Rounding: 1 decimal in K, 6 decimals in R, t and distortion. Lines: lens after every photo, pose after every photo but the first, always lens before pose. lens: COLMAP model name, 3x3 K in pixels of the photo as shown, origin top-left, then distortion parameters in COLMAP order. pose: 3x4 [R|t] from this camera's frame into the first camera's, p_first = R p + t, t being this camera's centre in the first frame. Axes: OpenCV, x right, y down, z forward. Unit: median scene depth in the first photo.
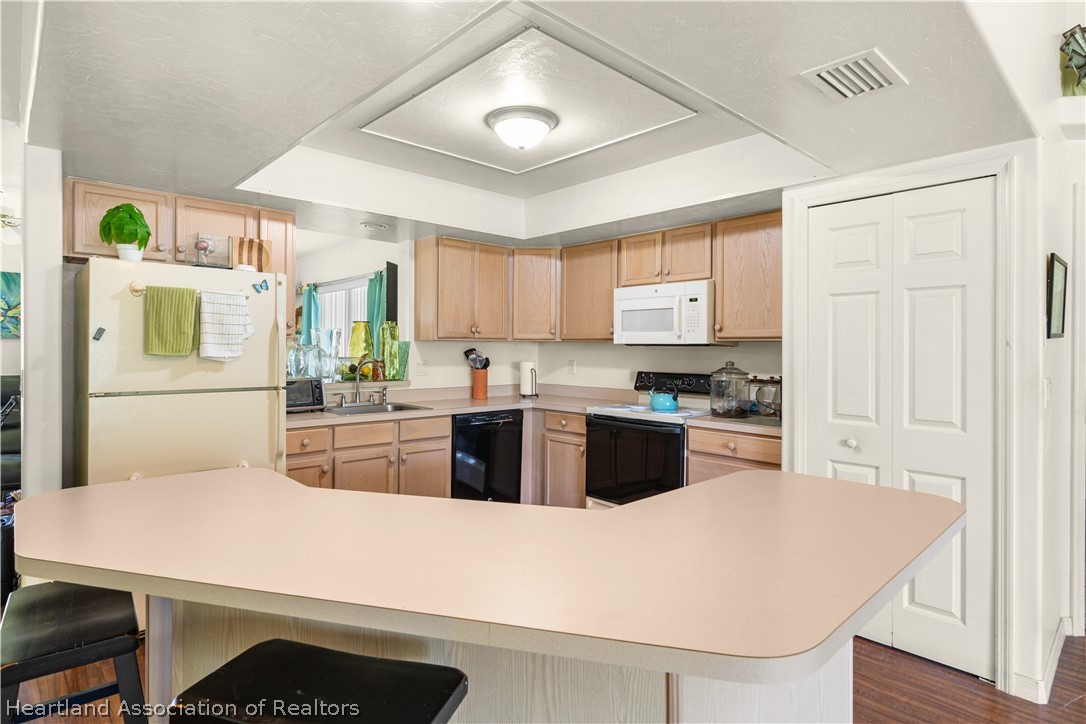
lens RADIAL K [[577.6, 0, 538.2], [0, 577.6, 347.0], [0, 0, 1]] dist [0.000658, -0.000099]
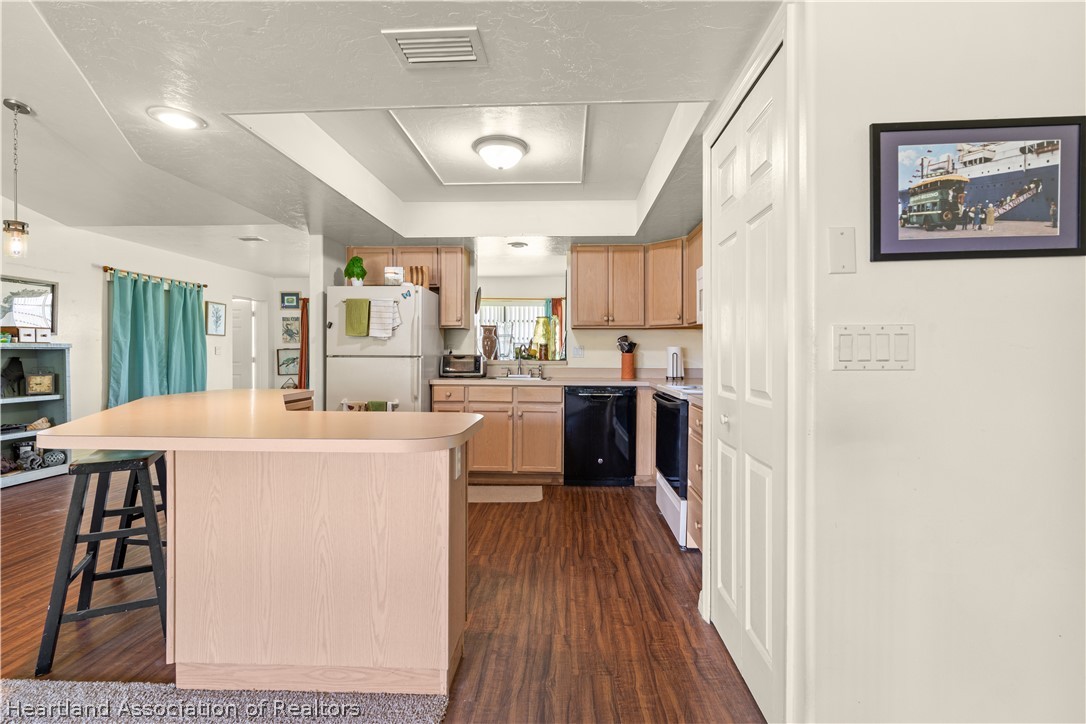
lens RADIAL K [[499.2, 0, 542.1], [0, 499.2, 356.6], [0, 0, 1]] dist [-0.010551, 0.002010]
pose [[0.692570, 0.001581, -0.721349, 0.668033], [0.000762, 0.999995, 0.002923, 0.056104], [0.721351, -0.002574, 0.692565, 0.239589]]
